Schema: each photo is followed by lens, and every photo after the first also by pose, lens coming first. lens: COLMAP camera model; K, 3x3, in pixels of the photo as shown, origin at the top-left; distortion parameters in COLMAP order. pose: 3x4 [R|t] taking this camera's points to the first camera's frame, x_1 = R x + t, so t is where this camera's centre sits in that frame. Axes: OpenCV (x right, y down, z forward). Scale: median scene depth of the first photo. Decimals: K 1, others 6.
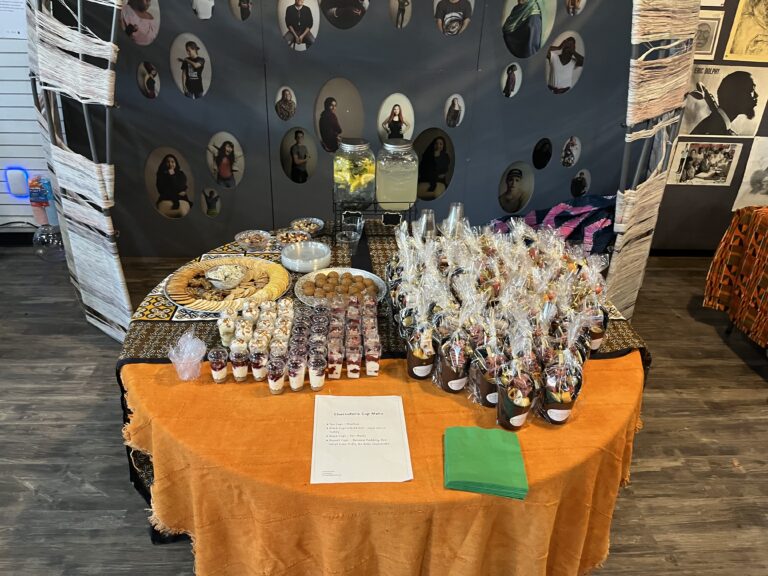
lens RADIAL K [[593.4, 0, 384.0], [0, 593.4, 288.0], [0, 0, 1]] dist [0.044371, -0.067474]
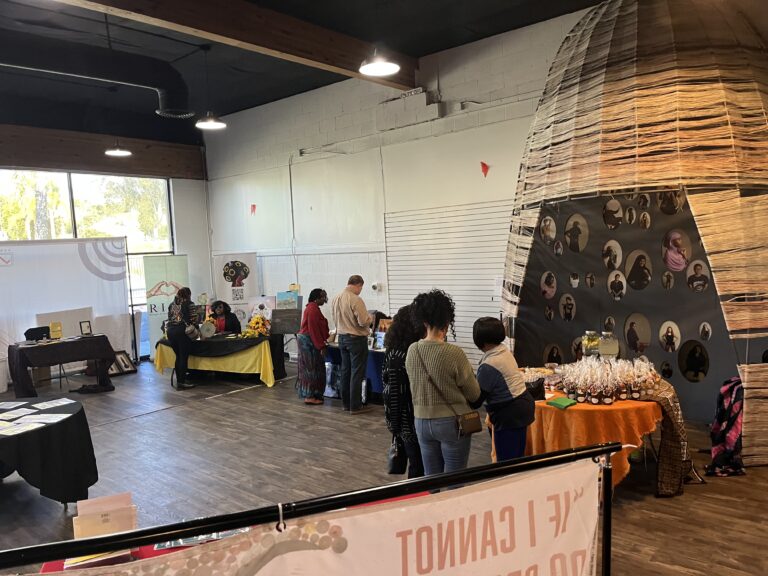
lens RADIAL K [[593.4, 0, 384.0], [0, 593.4, 288.0], [0, 0, 1]] dist [0.044371, -0.067474]
pose [[0.705871, -0.021165, -0.708024, 0.758911], [-0.264572, 0.919334, -0.291249, 0.382476], [0.657076, 0.392907, 0.643331, -0.886047]]
